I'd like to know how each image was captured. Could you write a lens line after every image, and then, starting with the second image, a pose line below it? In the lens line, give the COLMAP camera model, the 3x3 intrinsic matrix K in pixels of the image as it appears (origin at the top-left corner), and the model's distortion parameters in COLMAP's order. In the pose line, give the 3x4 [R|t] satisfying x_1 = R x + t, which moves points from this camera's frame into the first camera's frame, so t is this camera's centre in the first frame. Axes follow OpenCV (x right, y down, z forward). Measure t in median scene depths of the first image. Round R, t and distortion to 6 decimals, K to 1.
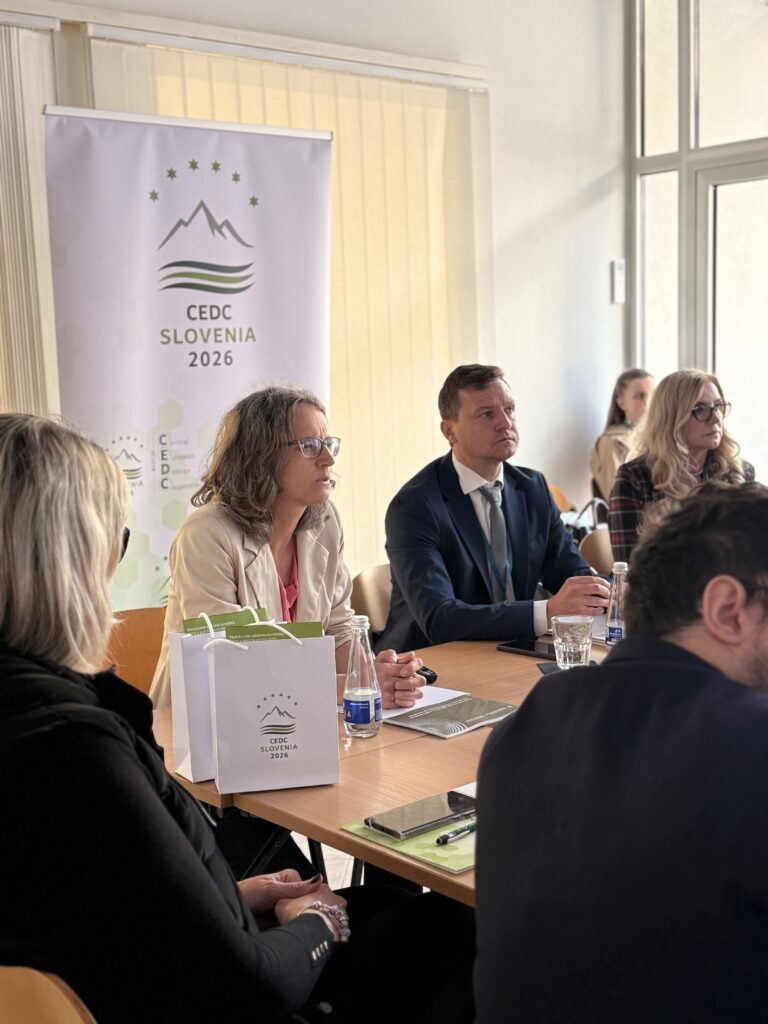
lens RADIAL K [[1363.6, 0, 381.6], [0, 1363.6, 522.6], [0, 0, 1]] dist [0.017985, 0.000000]
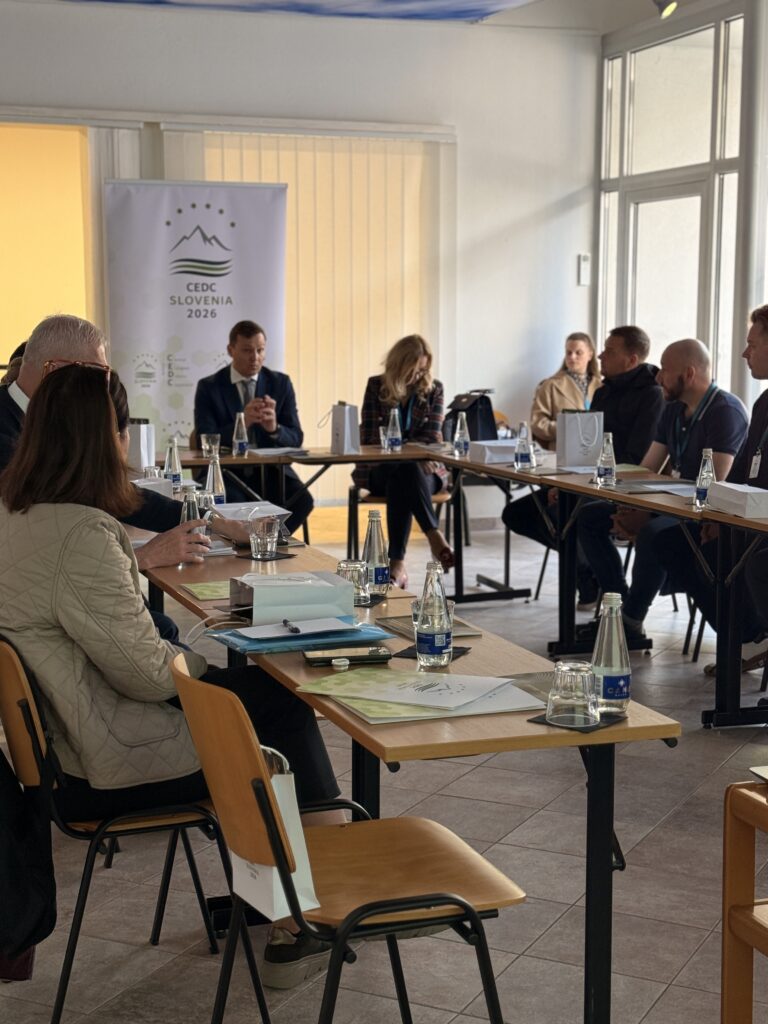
lens RADIAL K [[1628.2, 0, 385.5], [0, 1628.2, 507.9], [0, 0, 1]] dist [-0.005558, 0.000000]
pose [[0.931582, 0.077074, -0.355268, 0.863624], [-0.078027, 0.996883, 0.011668, 0.087509], [0.355060, 0.016851, 0.934692, -0.879970]]
